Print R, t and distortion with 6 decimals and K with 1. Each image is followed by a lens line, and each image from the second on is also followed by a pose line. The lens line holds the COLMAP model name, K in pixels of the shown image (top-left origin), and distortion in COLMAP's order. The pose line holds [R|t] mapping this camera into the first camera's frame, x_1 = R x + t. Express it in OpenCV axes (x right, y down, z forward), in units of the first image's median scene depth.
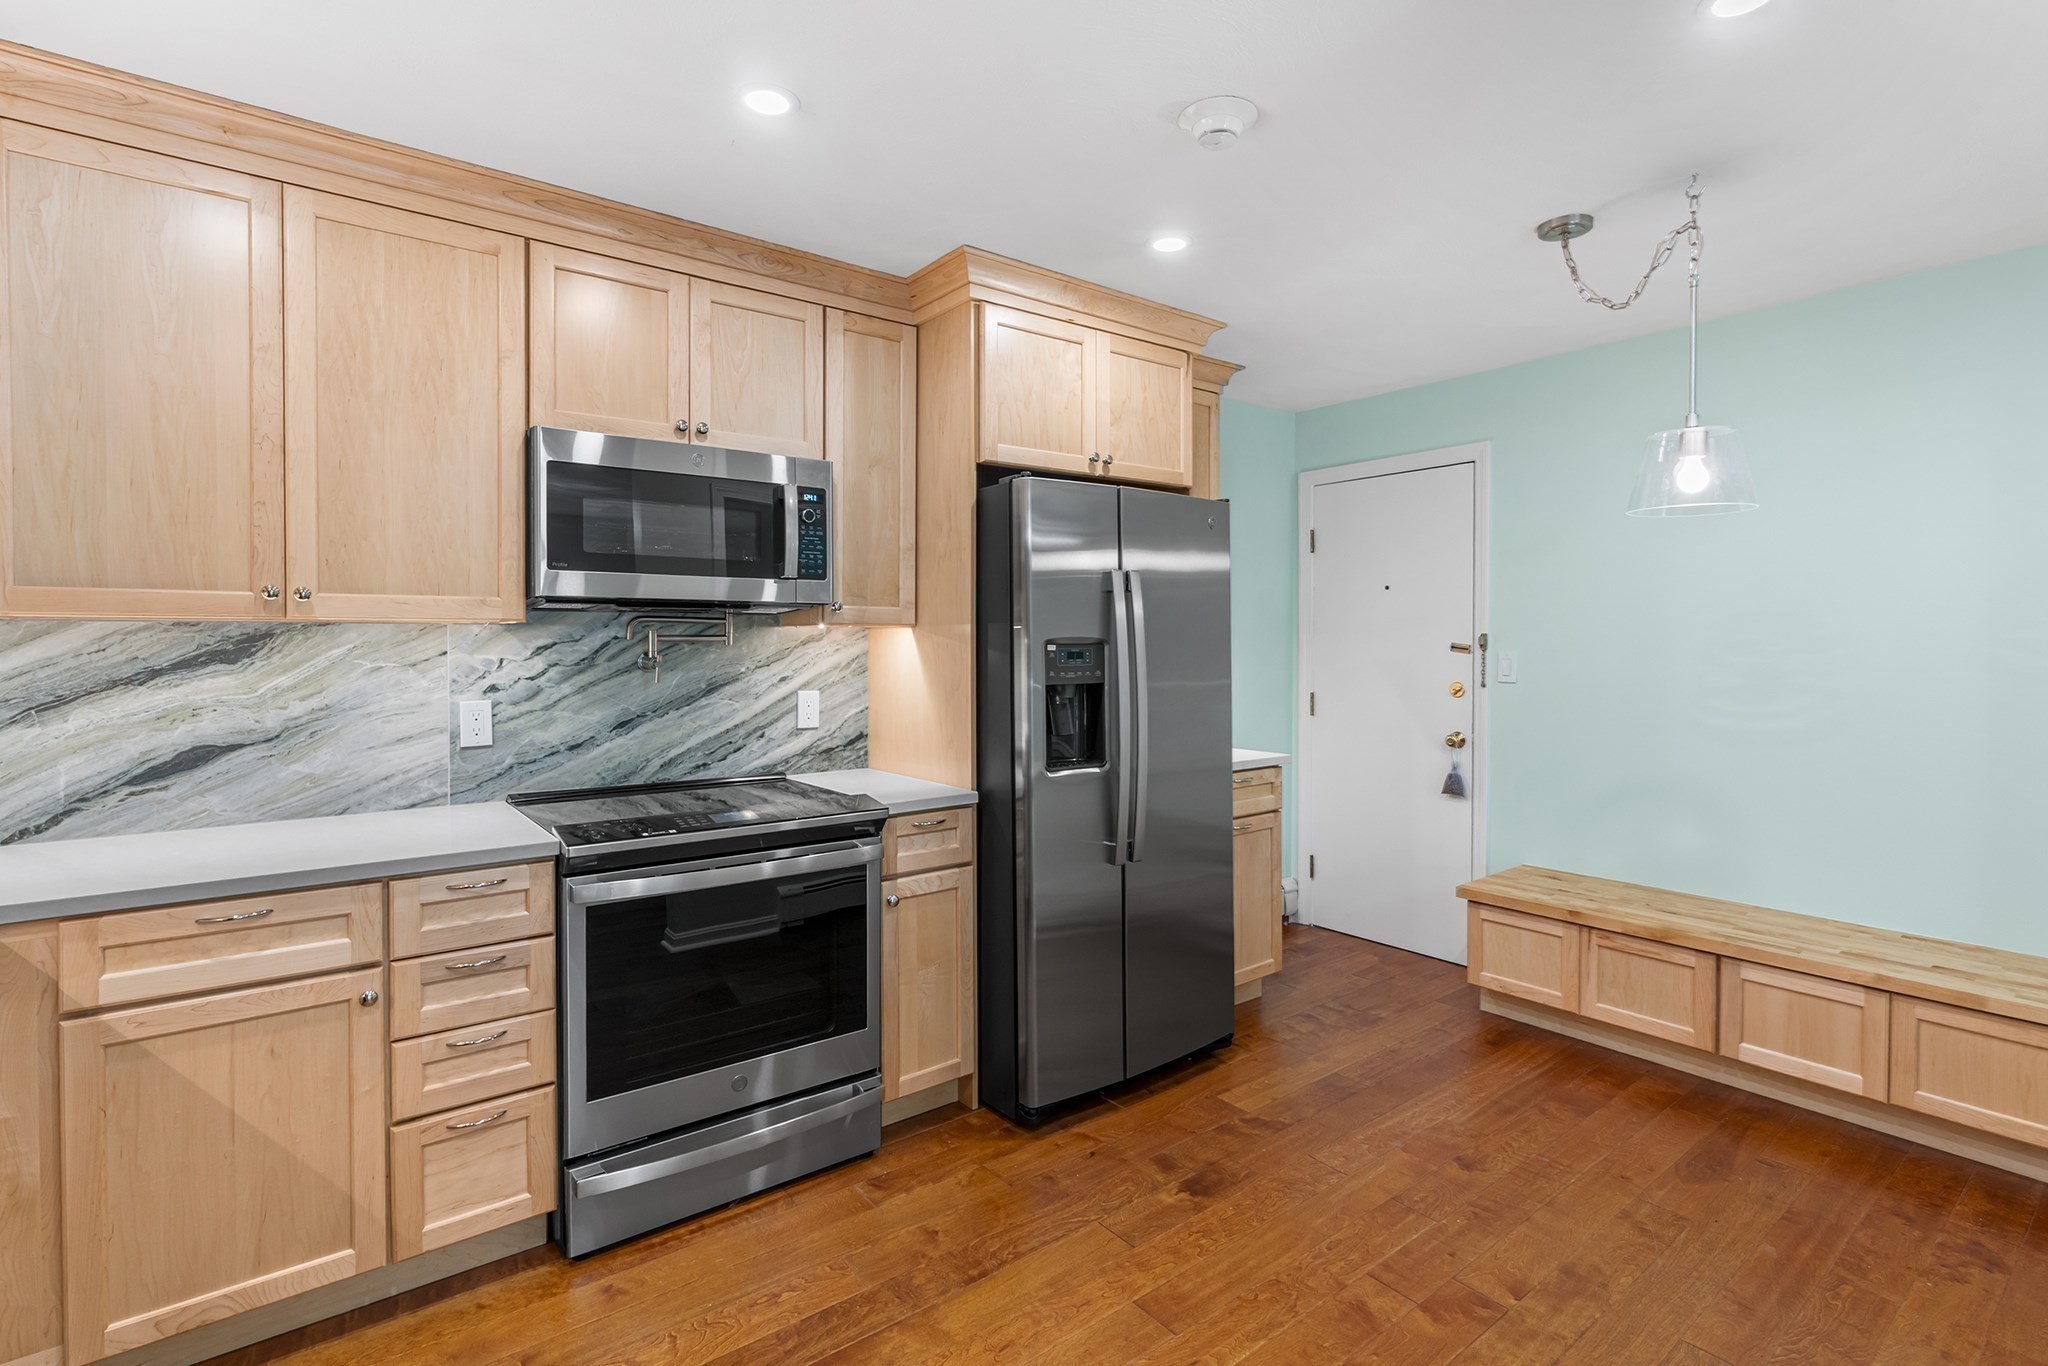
lens RADIAL K [[971.0, 0, 1027.8], [0, 971.0, 652.3], [0, 0, 1]] dist [-0.001558, 0.000667]
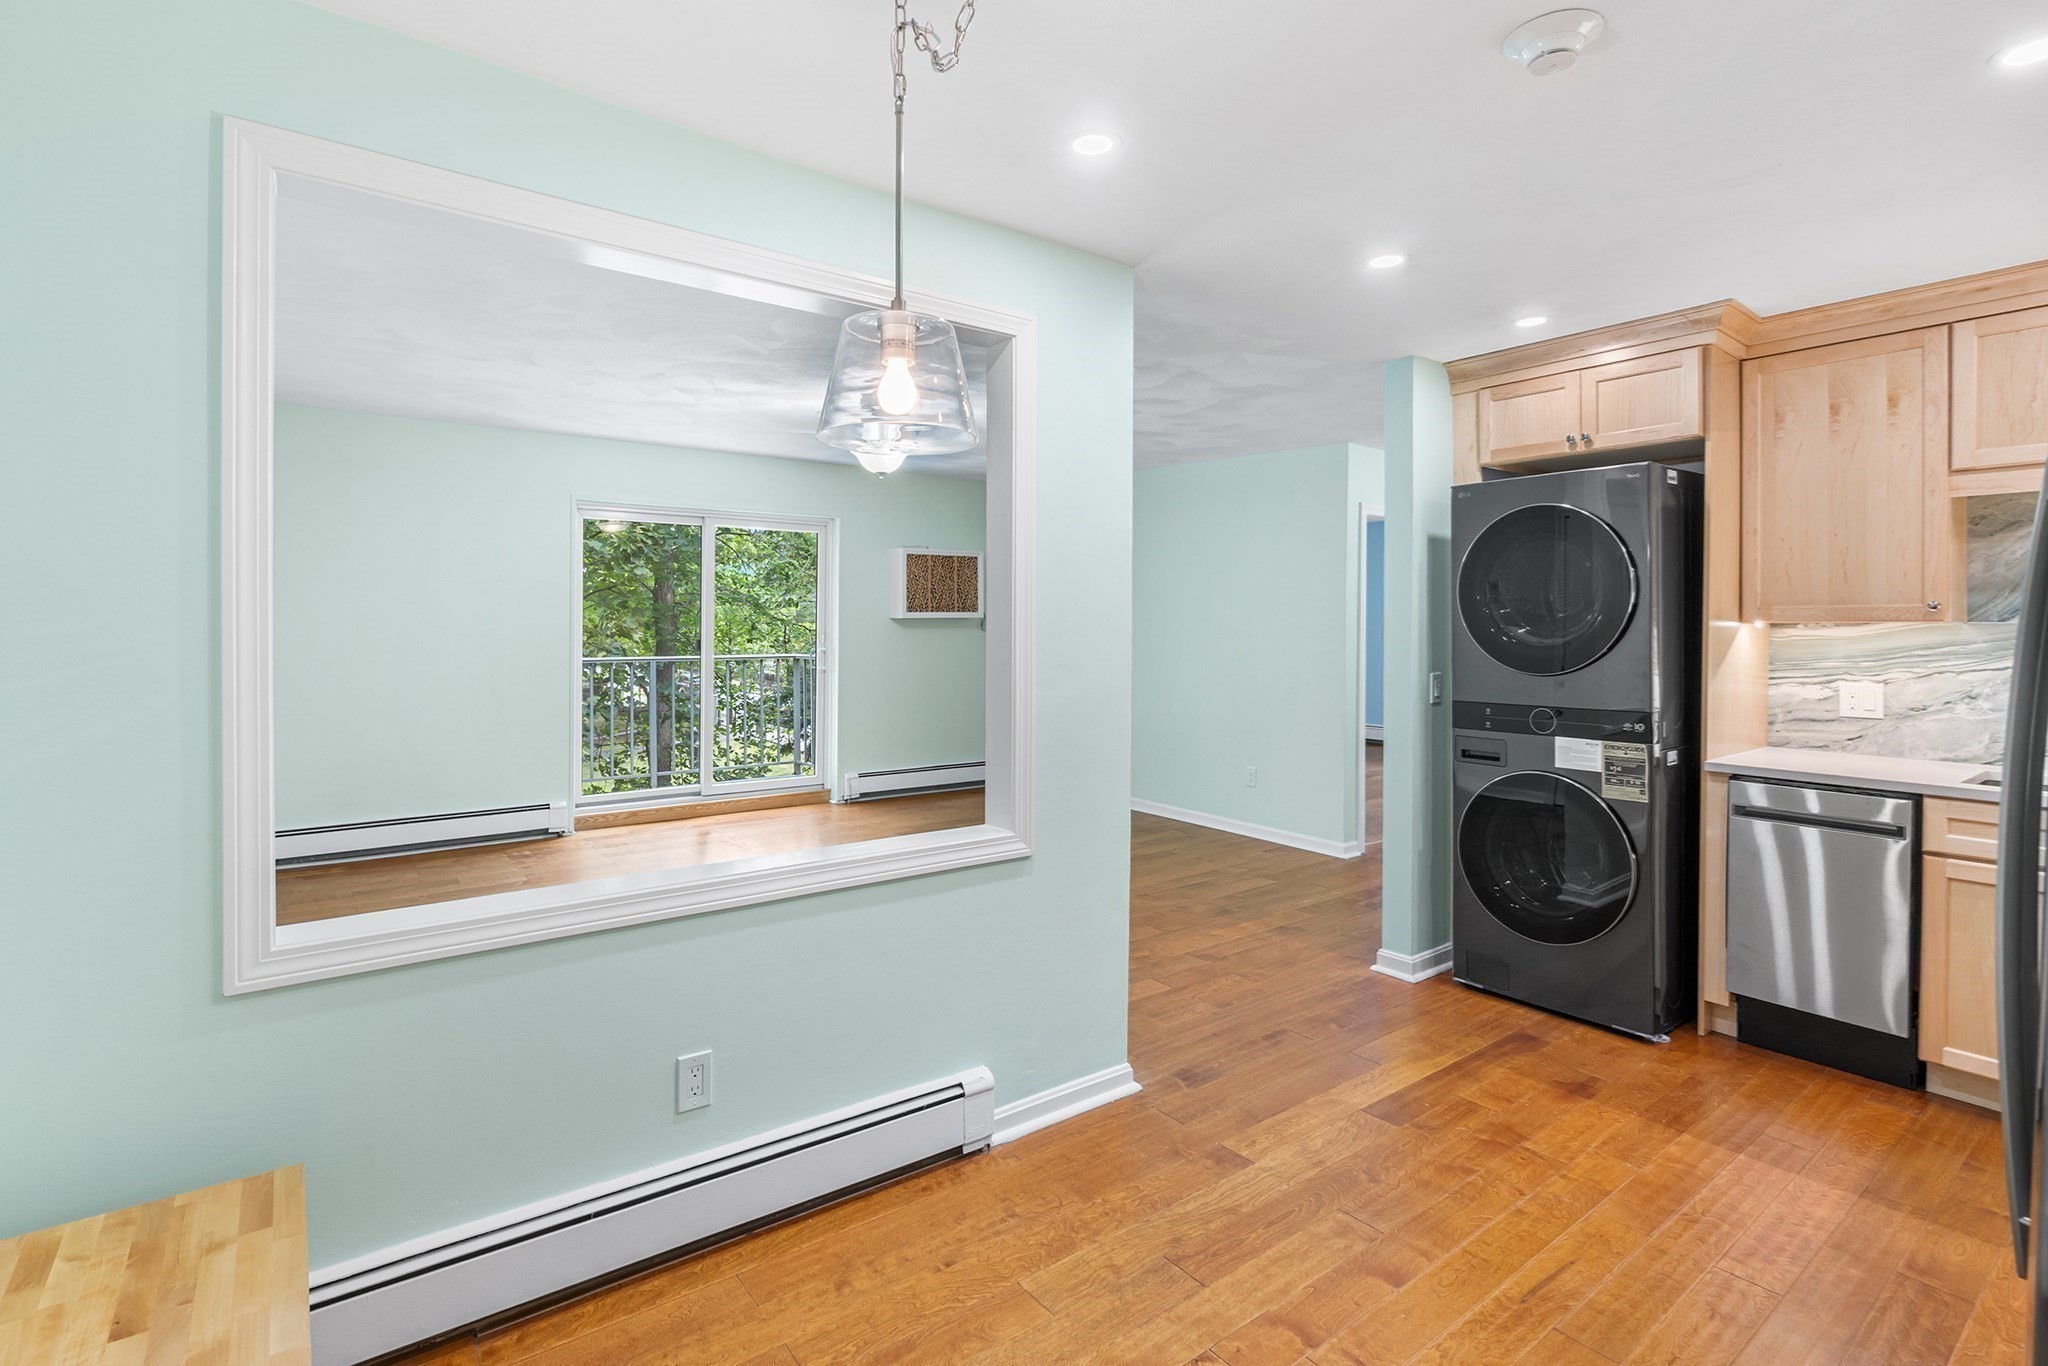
lens RADIAL K [[961.3, 0, 1026.3], [0, 961.3, 632.7], [0, 0, 1]] dist [-0.004008, 0.000887]
pose [[-0.999969, -0.006471, 0.004376, 0.489852], [-0.006392, 0.999820, 0.017847, -0.018328], [-0.004491, 0.017818, -0.999831, 1.389815]]
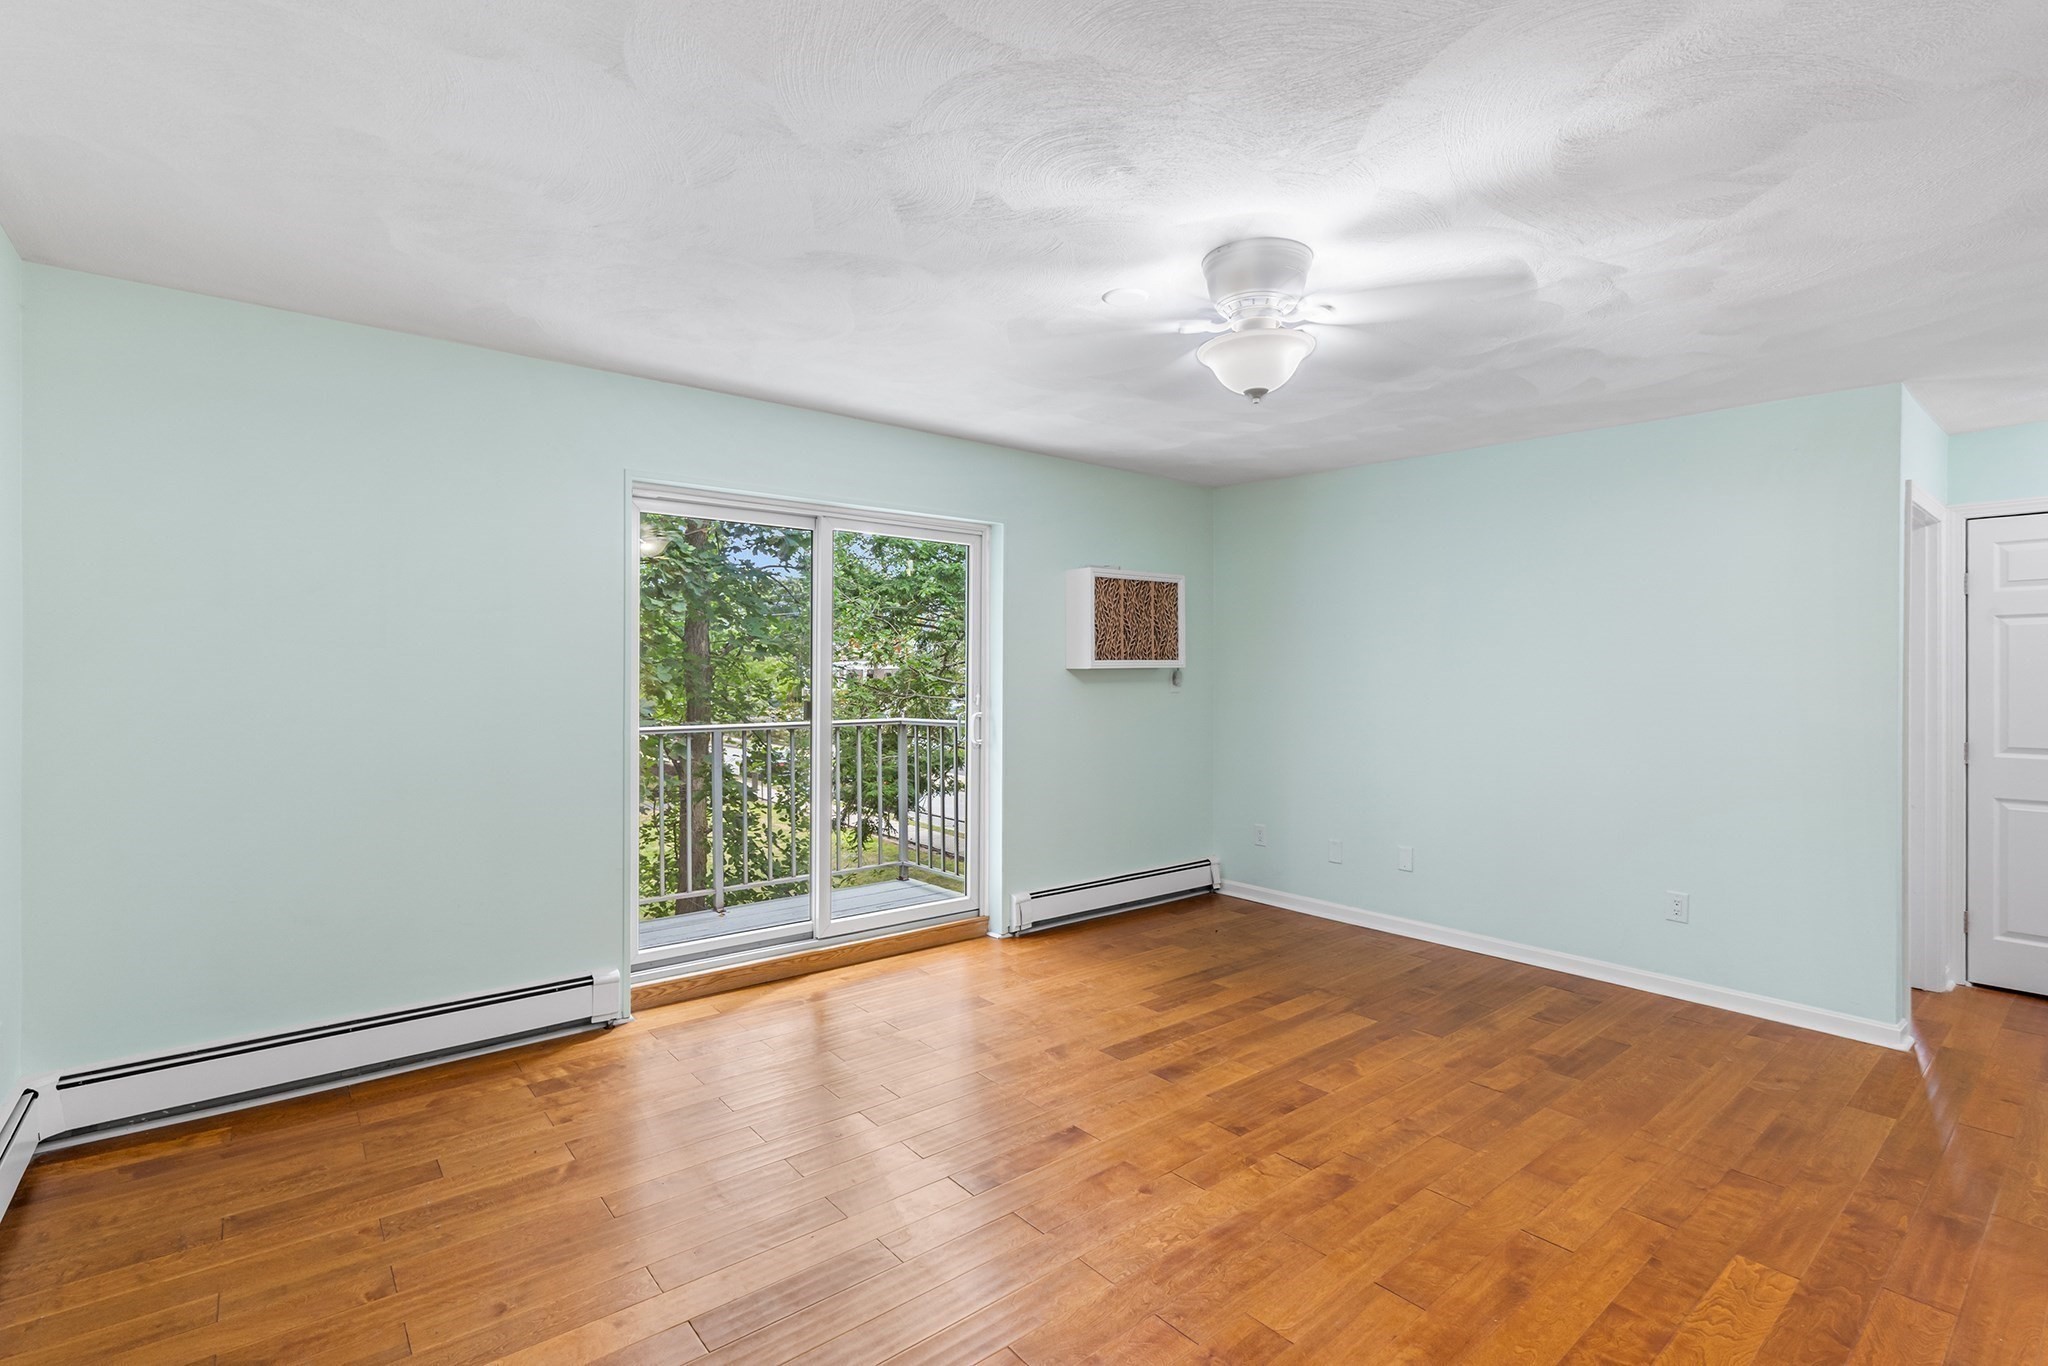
lens RADIAL K [[941.0, 0, 1038.7], [0, 941.0, 678.2], [0, 0, 1]] dist [-0.002419, -0.000317]
pose [[-0.999083, -0.002979, -0.042713, 1.038291], [-0.003406, 0.999945, 0.009927, -0.007831], [0.042681, 0.010063, -0.999038, 0.510676]]
